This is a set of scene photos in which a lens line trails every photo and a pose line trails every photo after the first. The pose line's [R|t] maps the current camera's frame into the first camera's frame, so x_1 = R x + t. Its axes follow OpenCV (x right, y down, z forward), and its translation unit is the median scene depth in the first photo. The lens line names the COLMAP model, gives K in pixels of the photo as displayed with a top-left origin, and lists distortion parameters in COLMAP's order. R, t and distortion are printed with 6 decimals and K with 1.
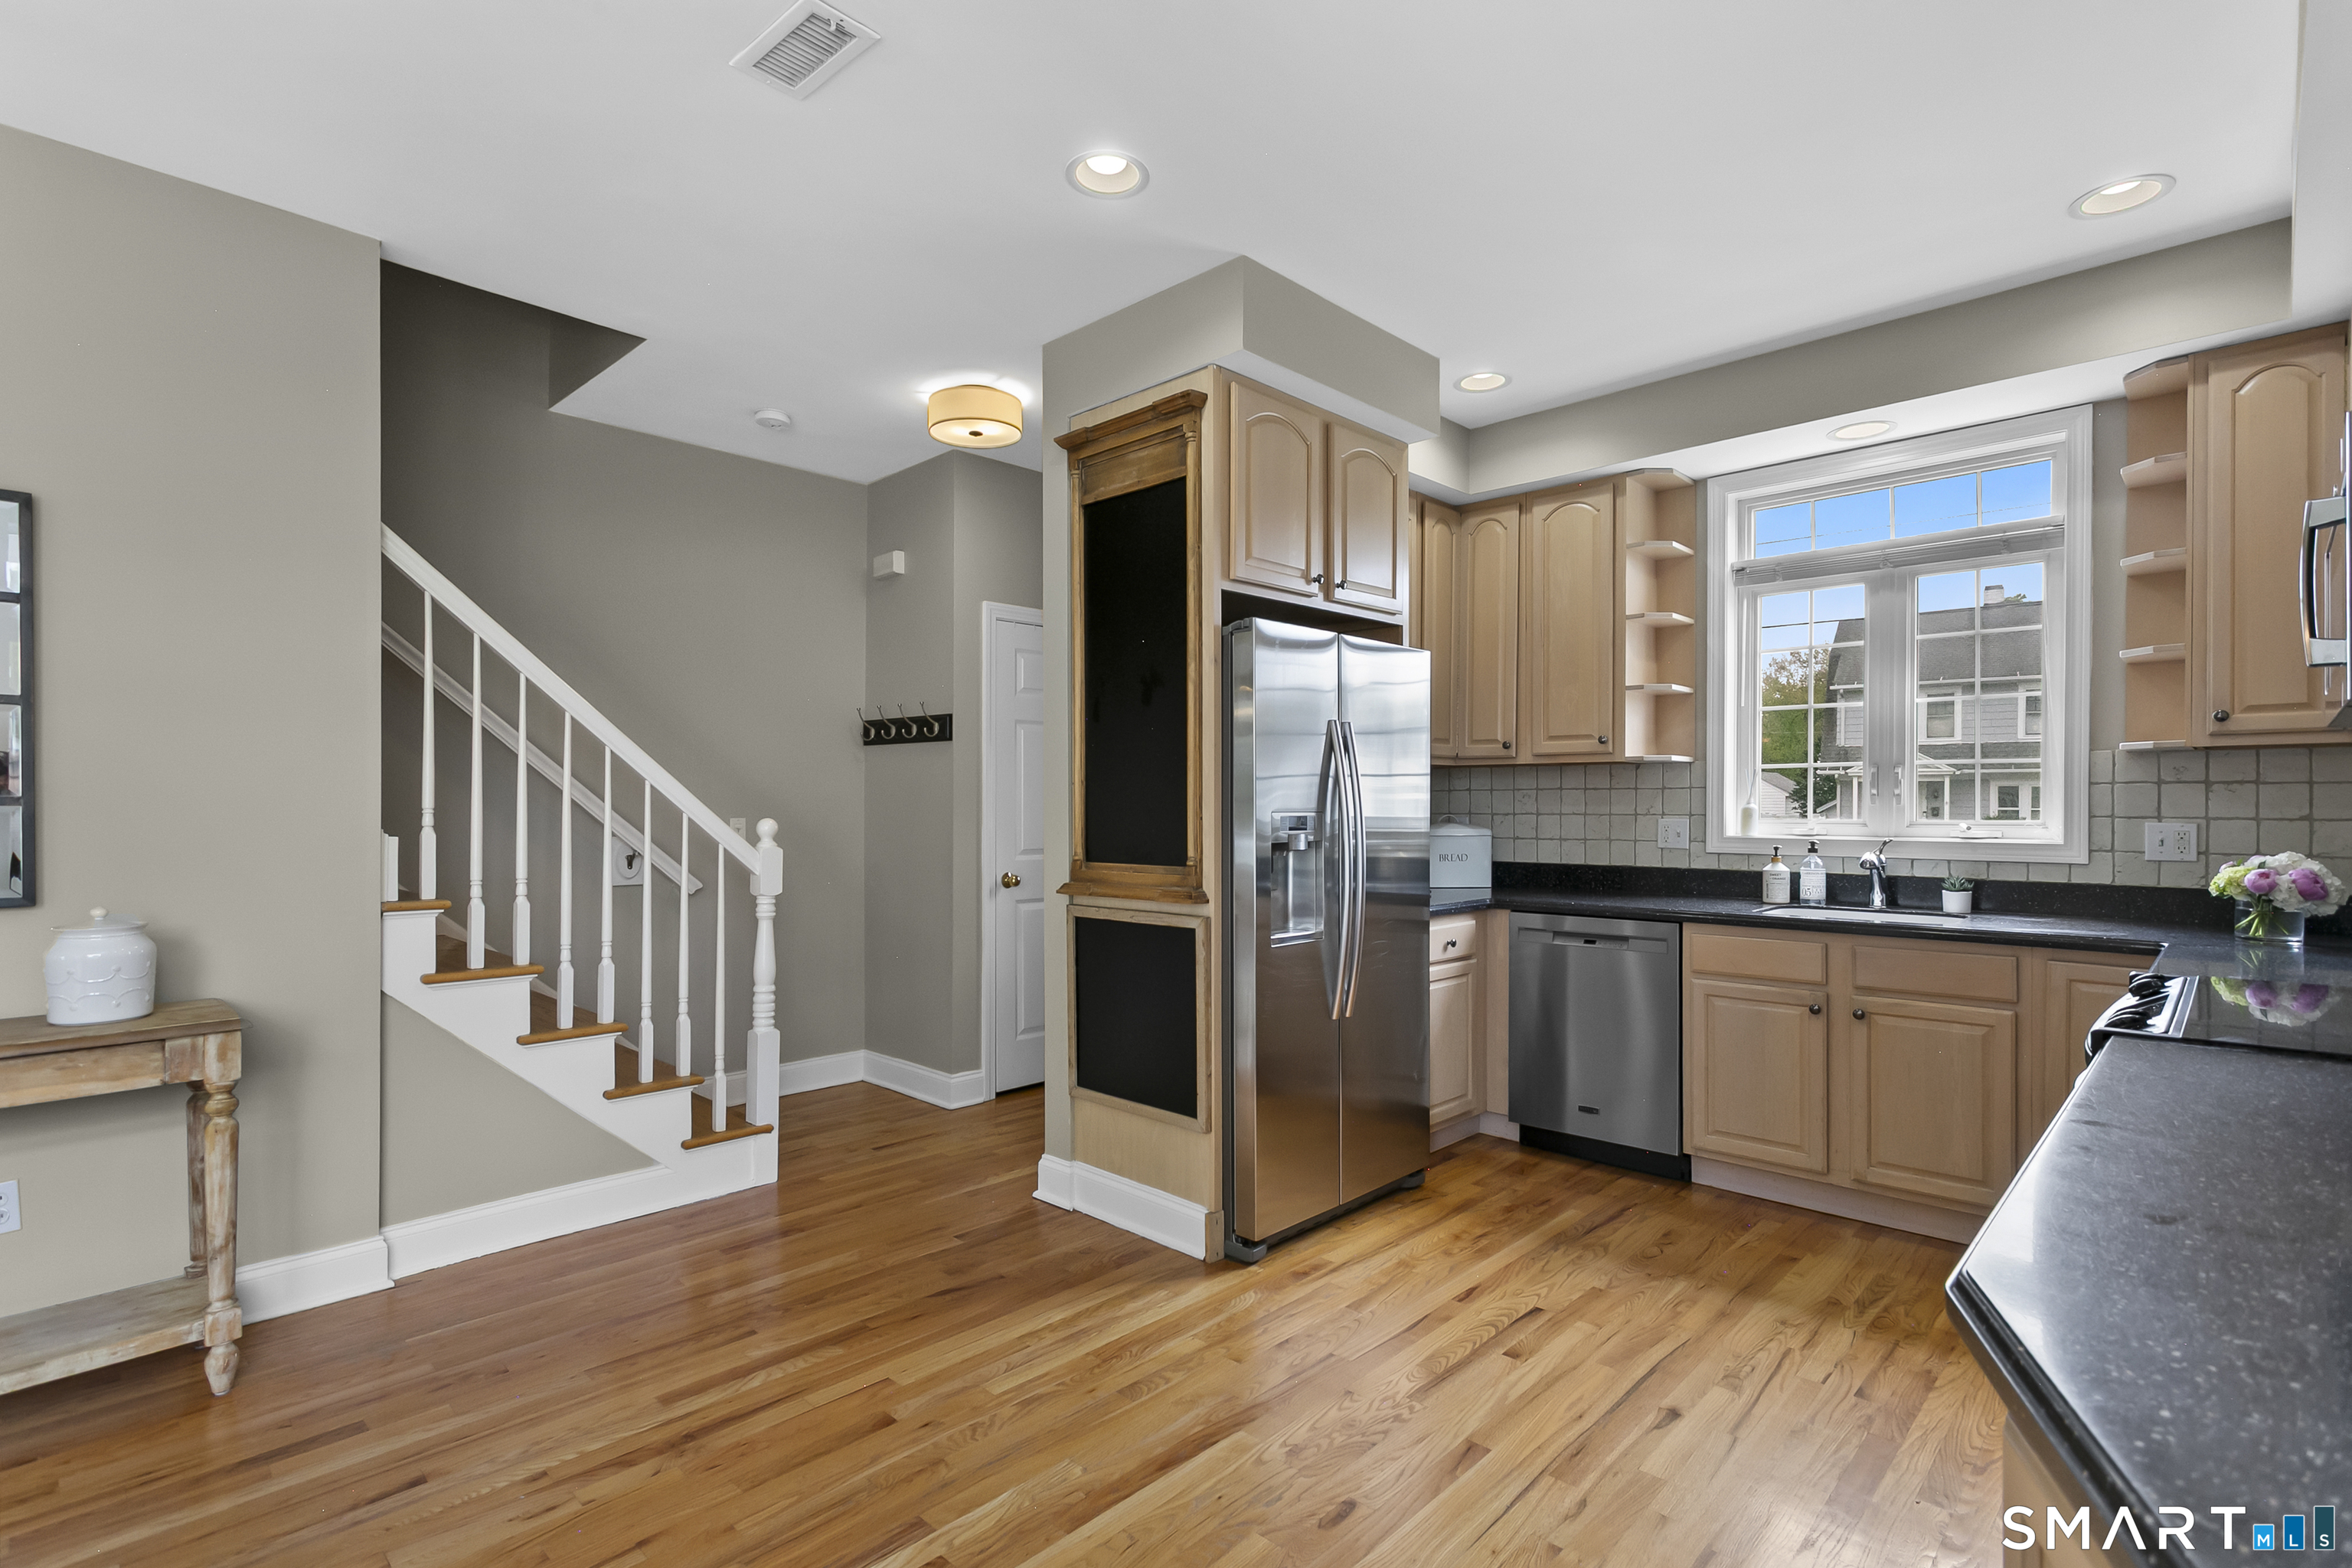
lens RADIAL K [[1118.5, 0, 1176.6], [0, 1118.5, 795.8], [0, 0, 1]] dist [0.000822, 0.000149]
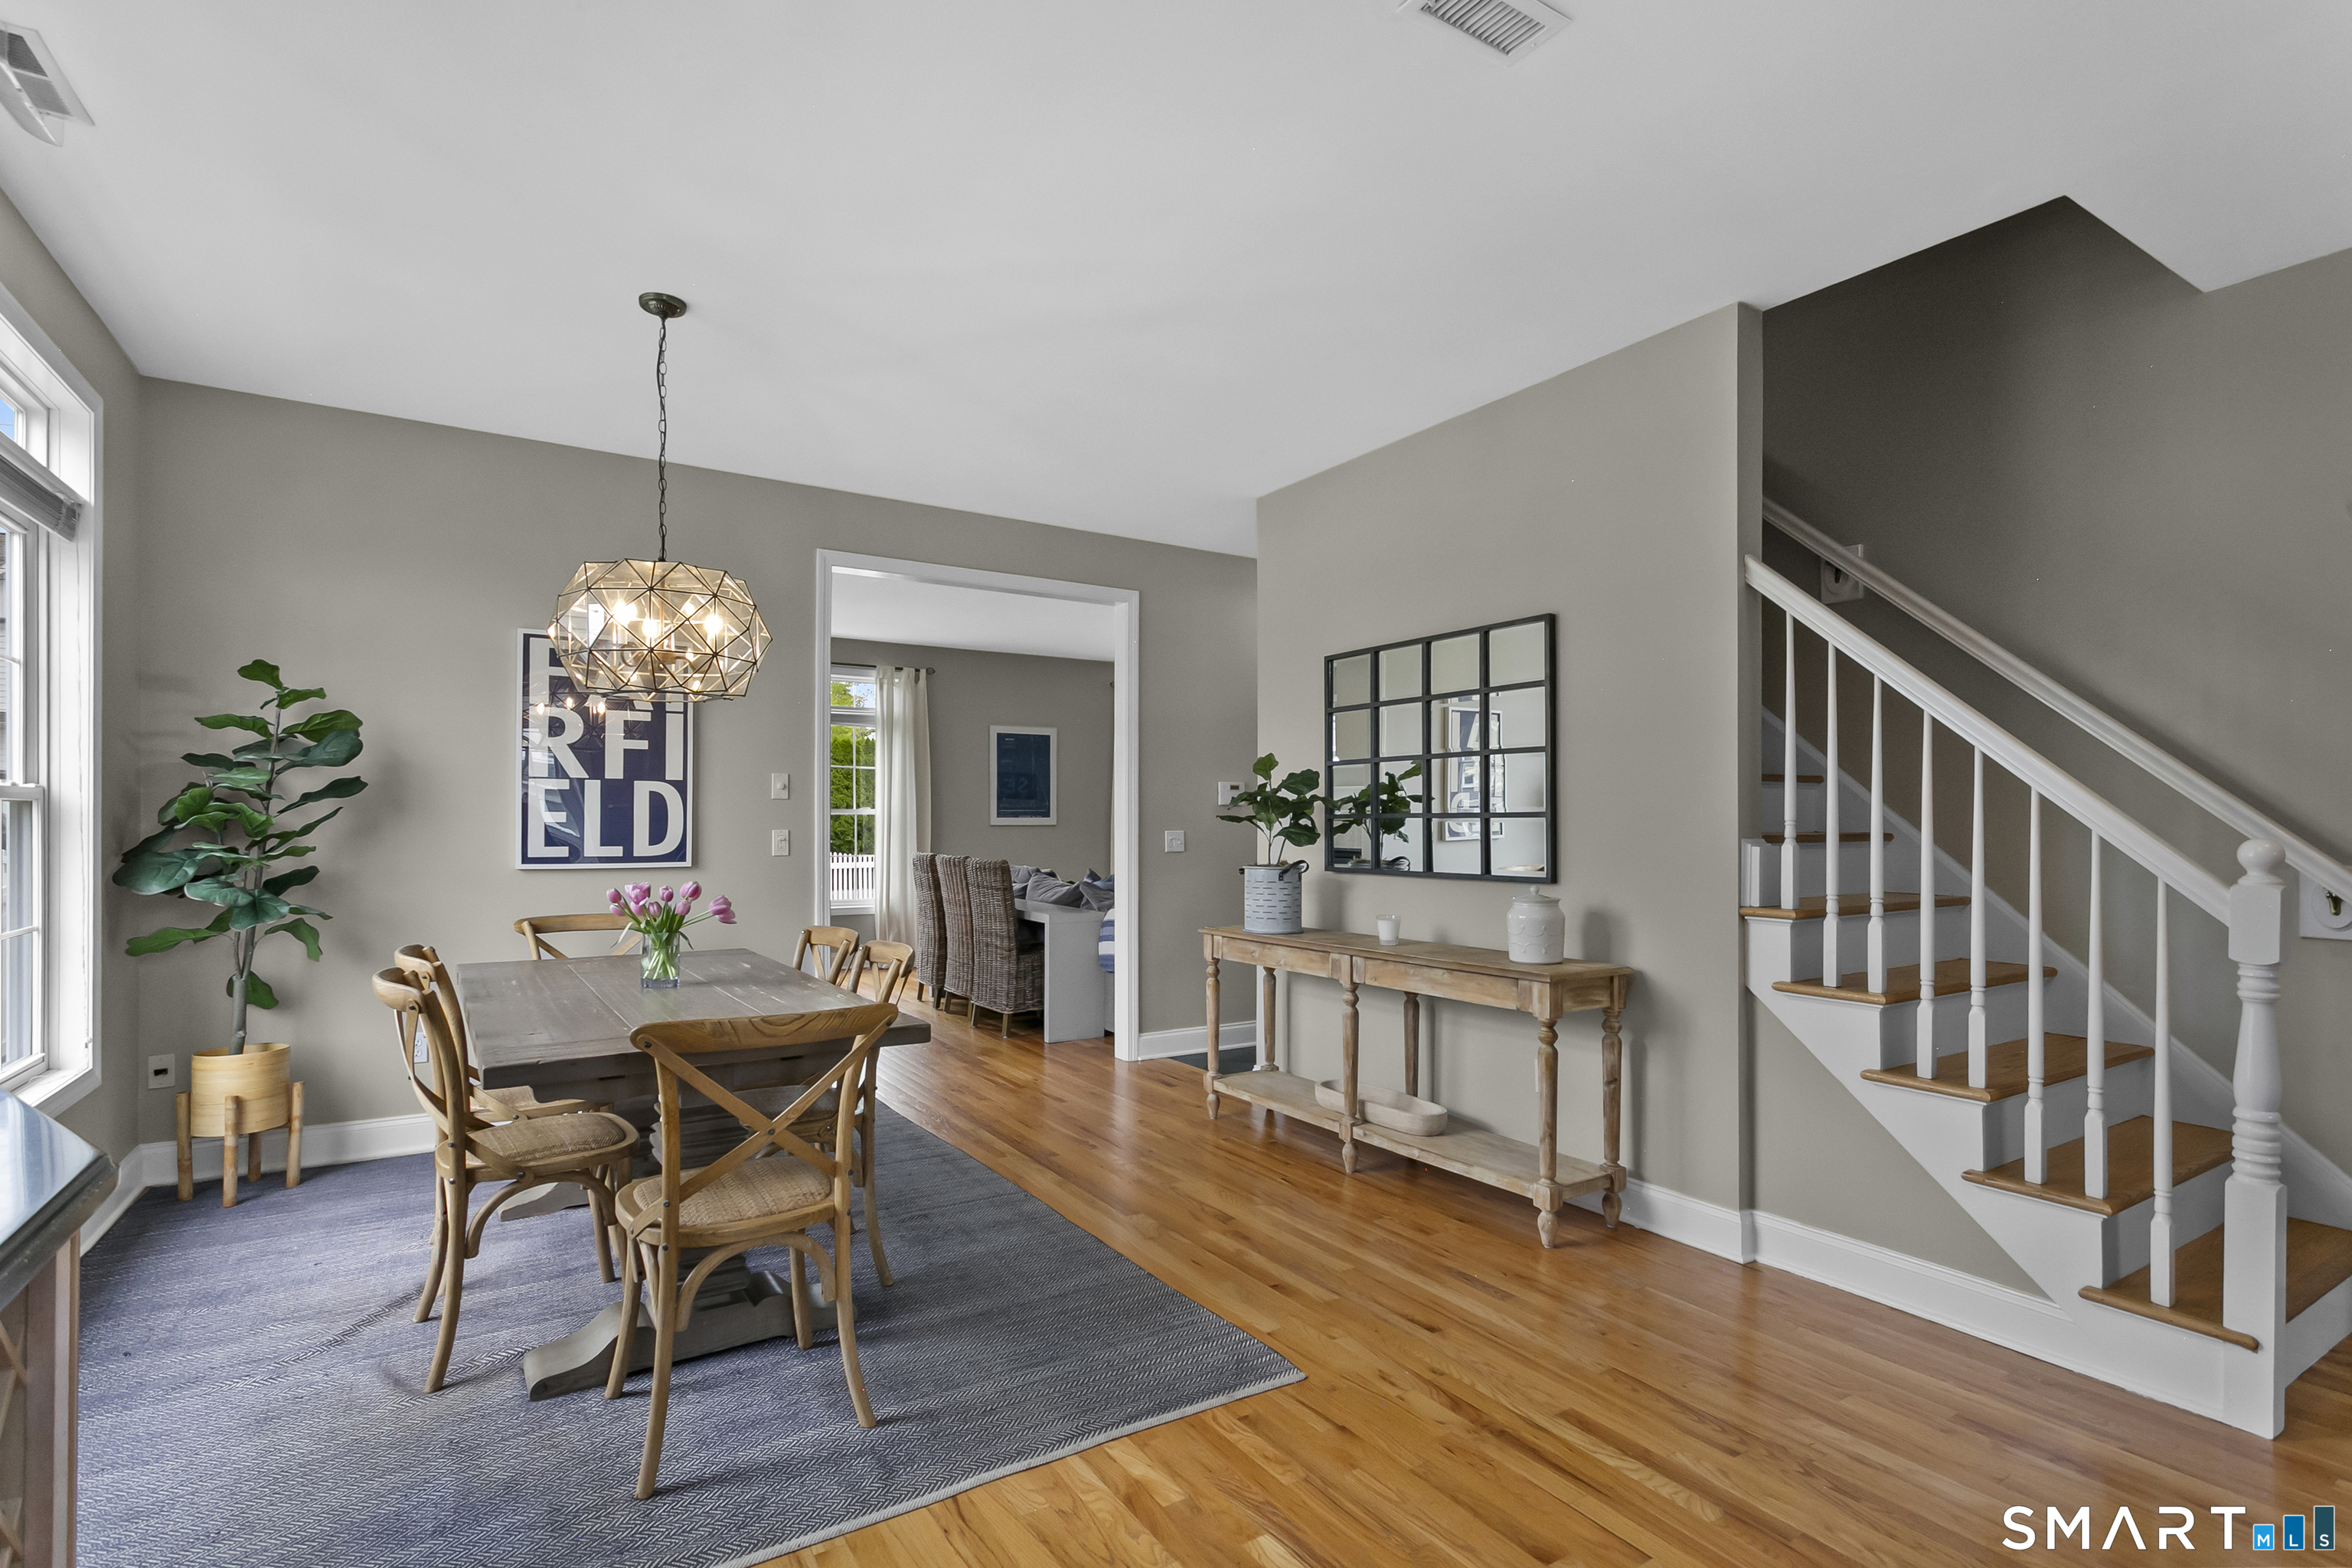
lens RADIAL K [[1111.4, 0, 1172.2], [0, 1111.4, 812.5], [0, 0, 1]] dist [0.011060, 0.000742]
pose [[-0.238751, -0.006901, -0.971056, 0.432628], [0.006296, 0.999943, -0.008655, 0.008307], [0.971060, -0.008180, -0.238694, 0.654405]]
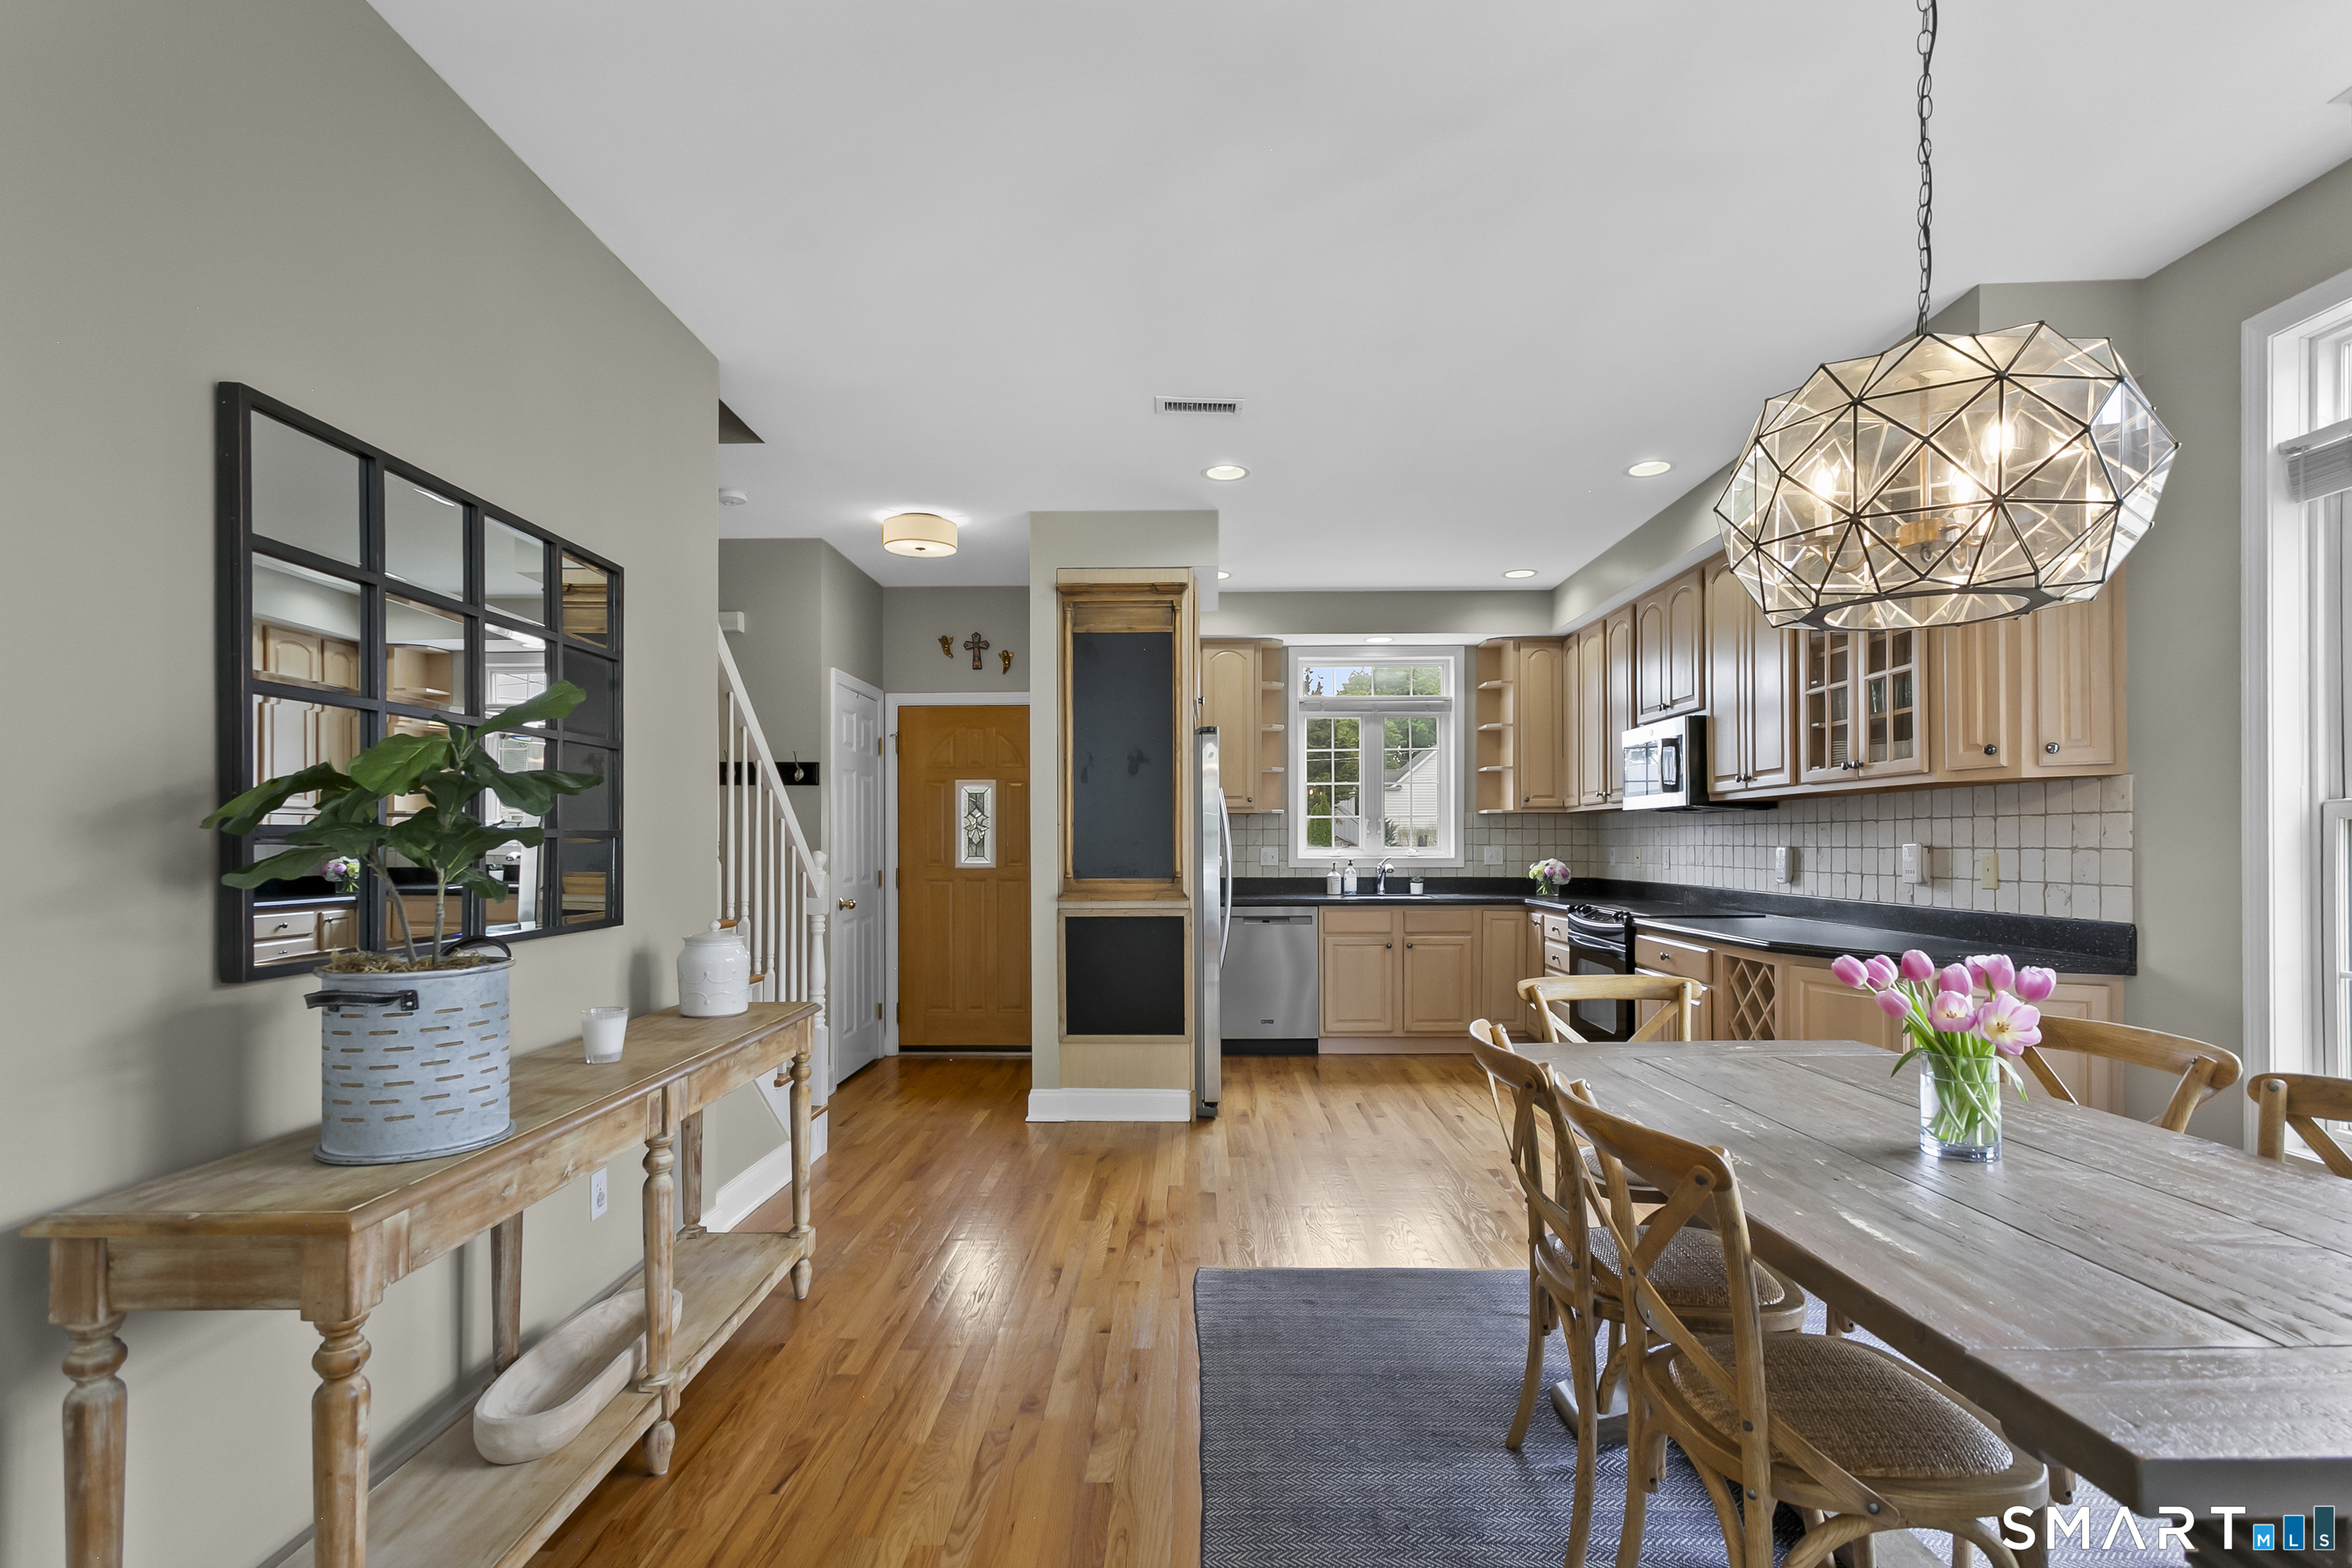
lens RADIAL K [[1157.6, 0, 1176.0], [0, 1157.6, 784.0], [0, 0, 1]] dist [0.000371, 0.000047]
pose [[0.727119, 0.032745, 0.685730, -1.082208], [-0.004649, 0.999074, -0.042778, 0.000981], [-0.686496, 0.027917, 0.726598, -0.197953]]
